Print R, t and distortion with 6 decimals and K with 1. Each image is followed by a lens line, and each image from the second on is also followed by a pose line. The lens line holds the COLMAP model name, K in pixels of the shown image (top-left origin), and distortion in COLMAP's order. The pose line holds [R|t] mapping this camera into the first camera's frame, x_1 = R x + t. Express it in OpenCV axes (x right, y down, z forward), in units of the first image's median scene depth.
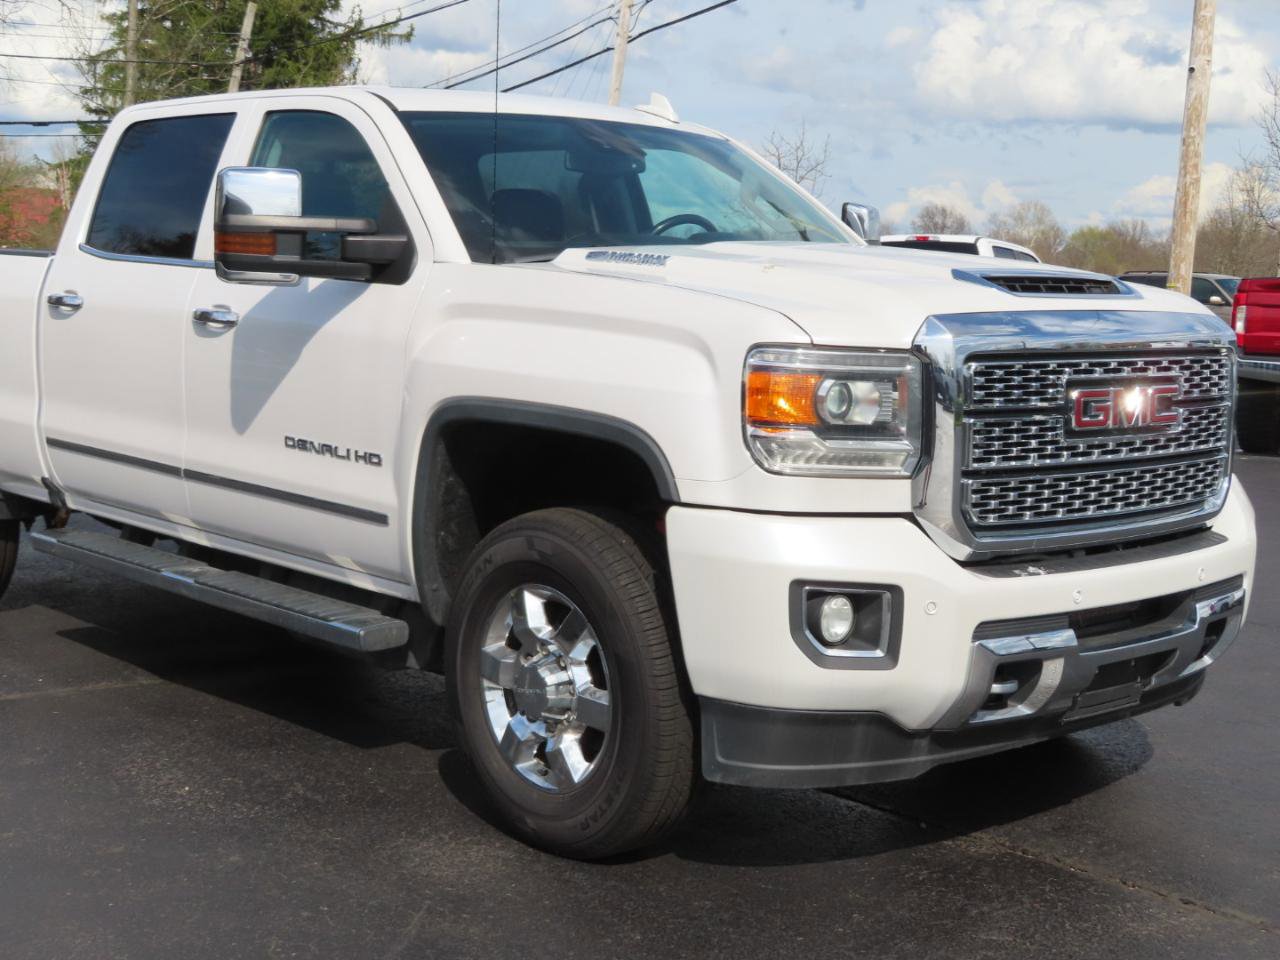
lens RADIAL K [[1826.4, 0, 610.0], [0, 1826.4, 482.1], [0, 0, 1]] dist [0.006292, -0.005997]
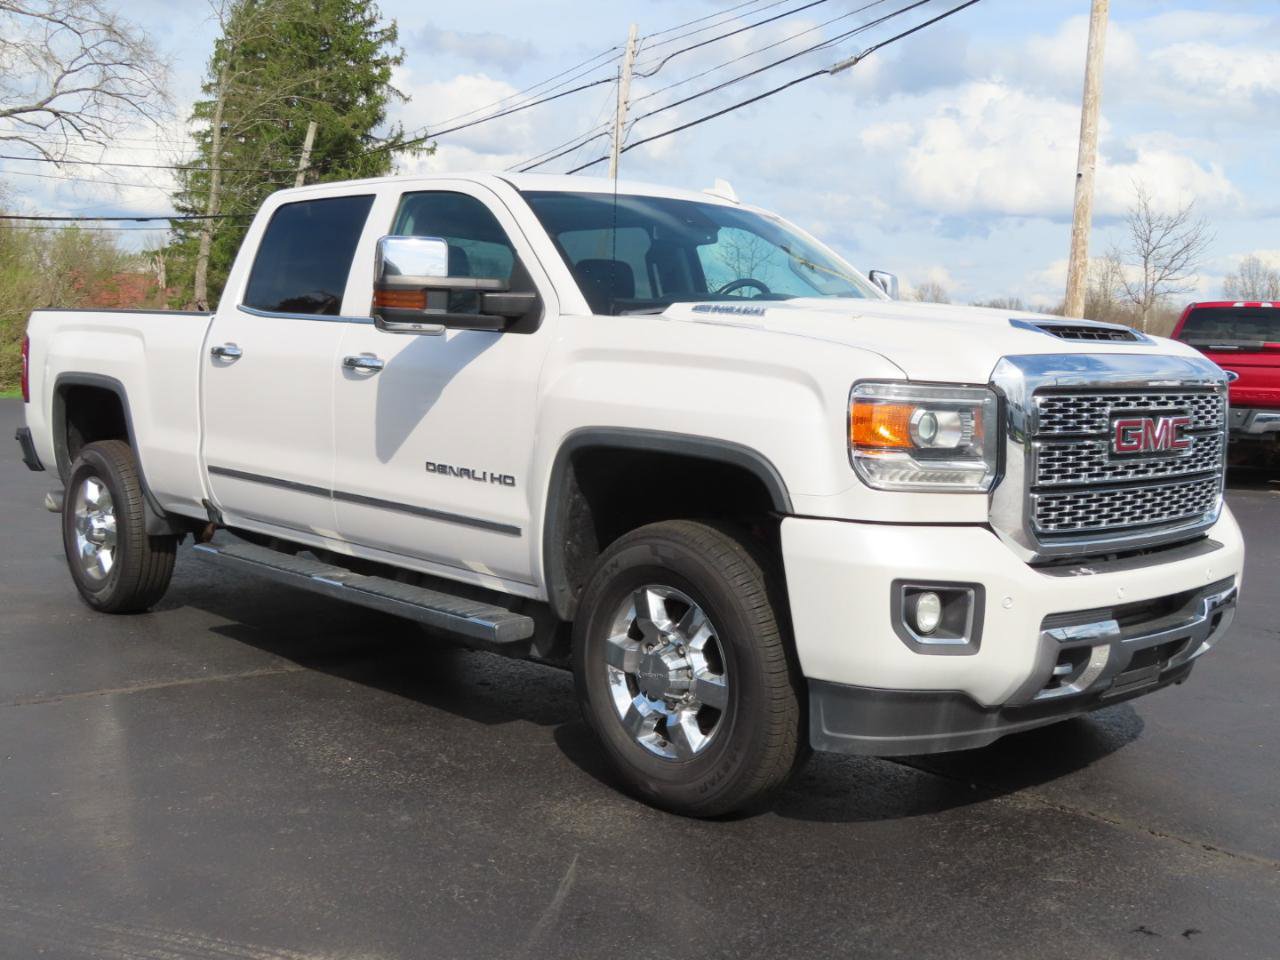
lens RADIAL K [[1475.9, 0, 615.0], [0, 1475.9, 482.3], [0, 0, 1]] dist [-0.039103, -0.001724]
pose [[0.999860, -0.001940, 0.016603, -0.082404], [0.002242, 0.999832, -0.018187, 0.006803], [-0.016565, 0.018222, 0.999697, 0.043379]]
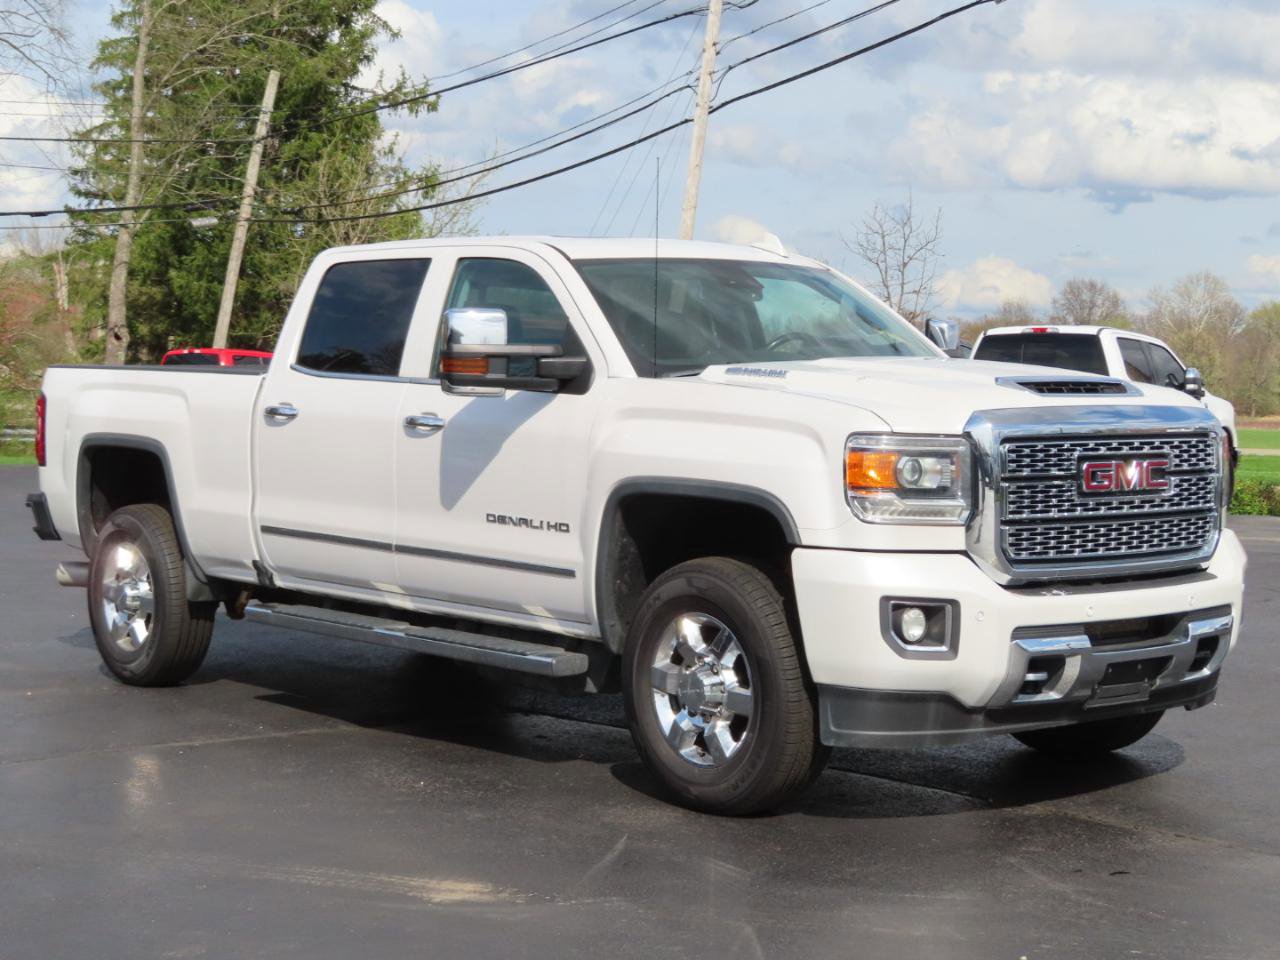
lens RADIAL K [[2274.9, 0, 600.6], [0, 2274.9, 479.6], [0, 0, 1]] dist [0.016980, 0.047135]
pose [[0.999274, -0.014969, -0.035048, -0.048674], [0.012634, 0.997744, -0.065931, 0.066485], [0.035956, 0.065440, 0.997208, -0.683673]]
